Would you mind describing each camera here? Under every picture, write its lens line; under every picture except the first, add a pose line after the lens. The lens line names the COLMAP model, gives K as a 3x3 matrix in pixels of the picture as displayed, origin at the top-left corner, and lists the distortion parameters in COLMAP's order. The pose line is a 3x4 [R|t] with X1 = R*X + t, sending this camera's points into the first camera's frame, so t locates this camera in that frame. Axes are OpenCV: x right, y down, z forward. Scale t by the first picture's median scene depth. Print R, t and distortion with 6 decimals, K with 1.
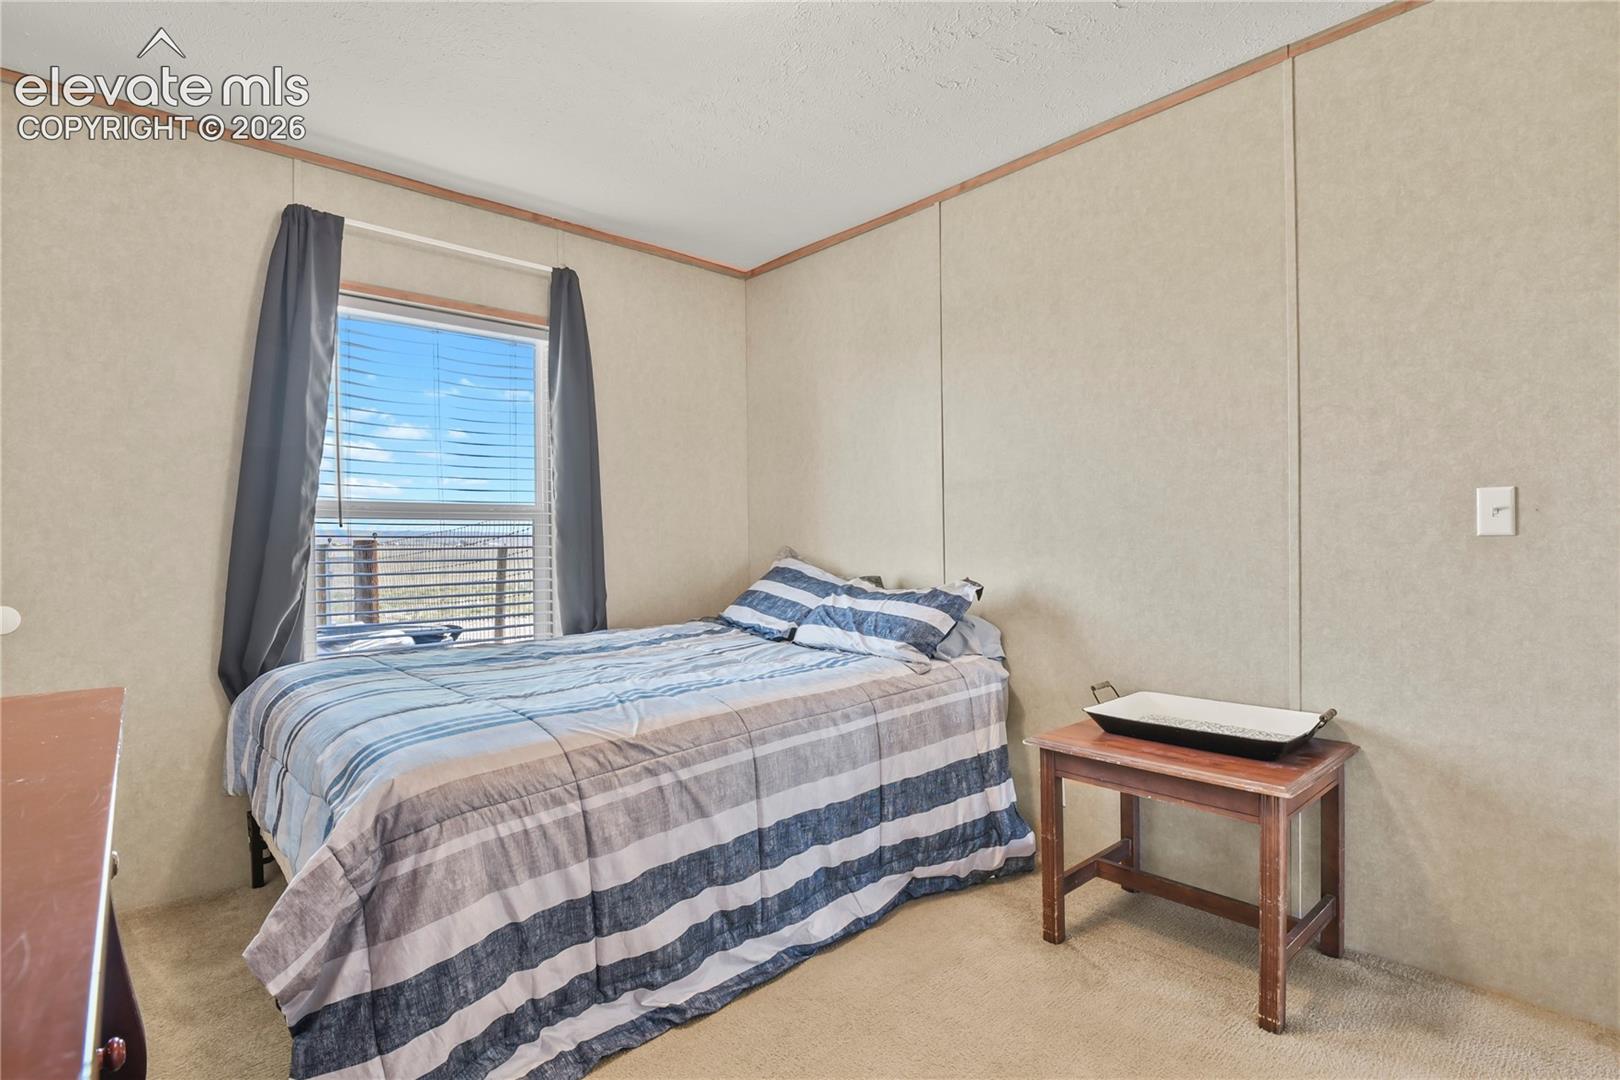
lens RADIAL K [[788.0, 0, 815.6], [0, 788.0, 535.1], [0, 0, 1]] dist [-0.011739, -0.003743]
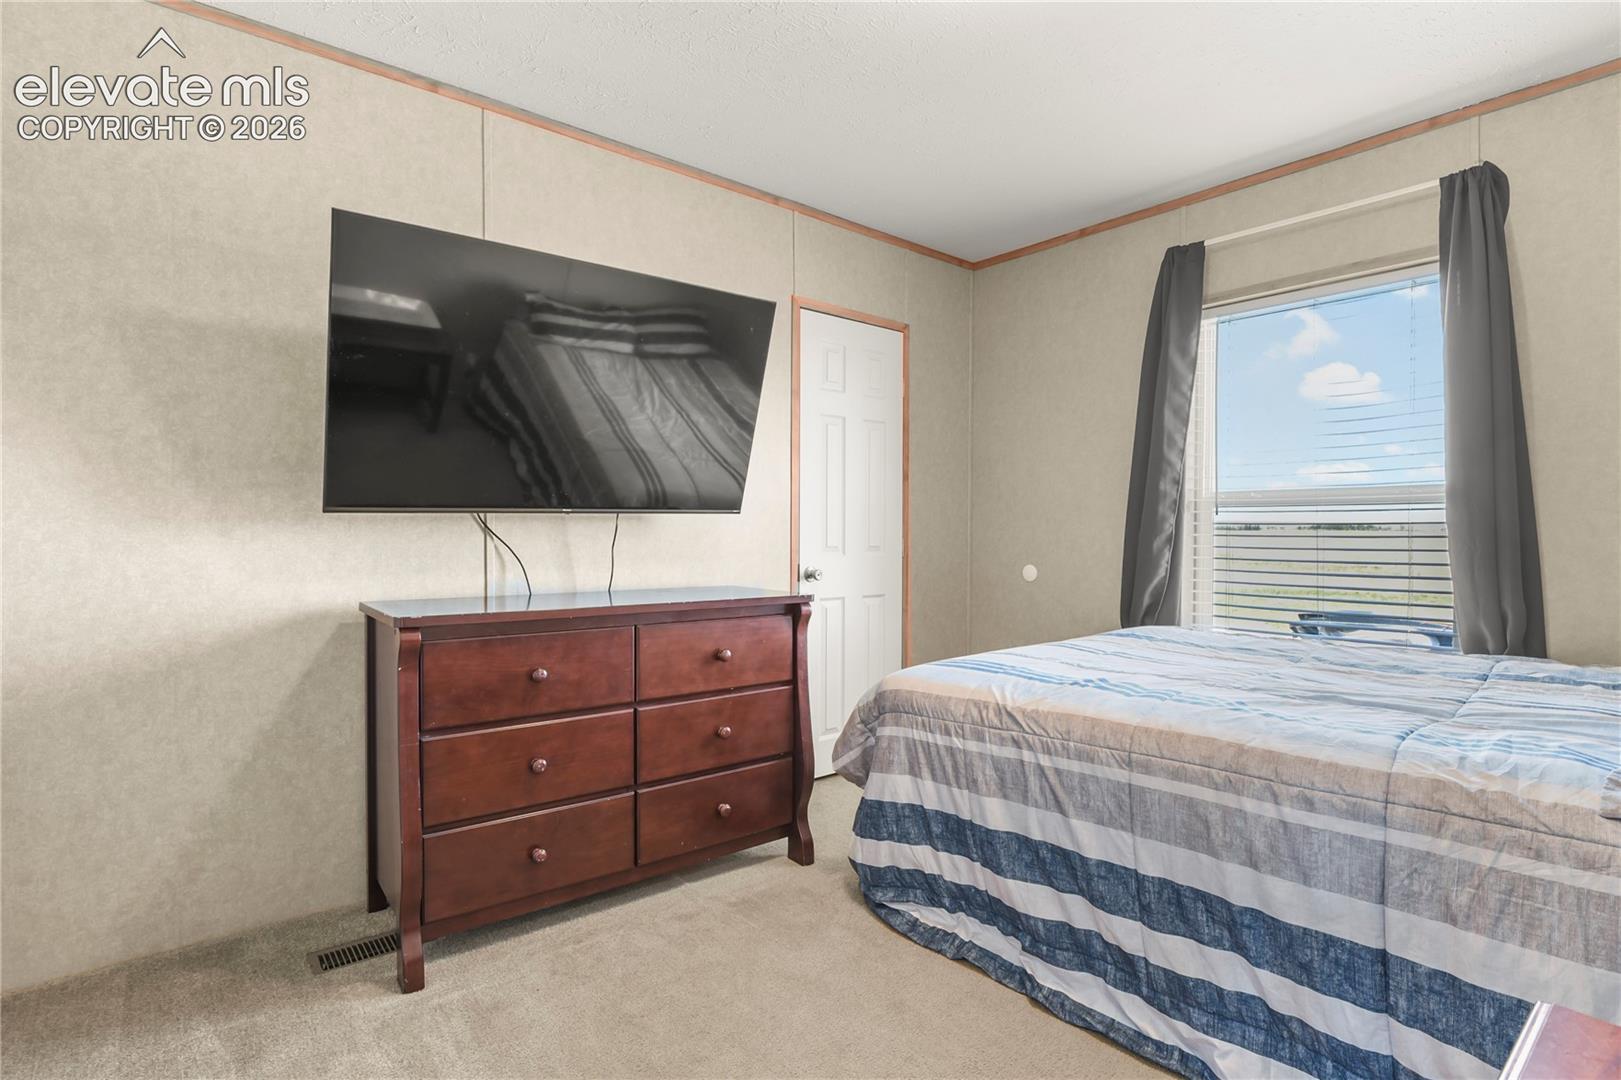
lens RADIAL K [[788.5, 0, 816.2], [0, 788.5, 528.0], [0, 0, 1]] dist [-0.011739, -0.003743]
pose [[-0.053278, 0.007139, -0.998554, 0.825381], [0.002090, 0.999973, 0.007038, -0.000916], [0.998578, -0.001712, -0.053291, 0.738409]]
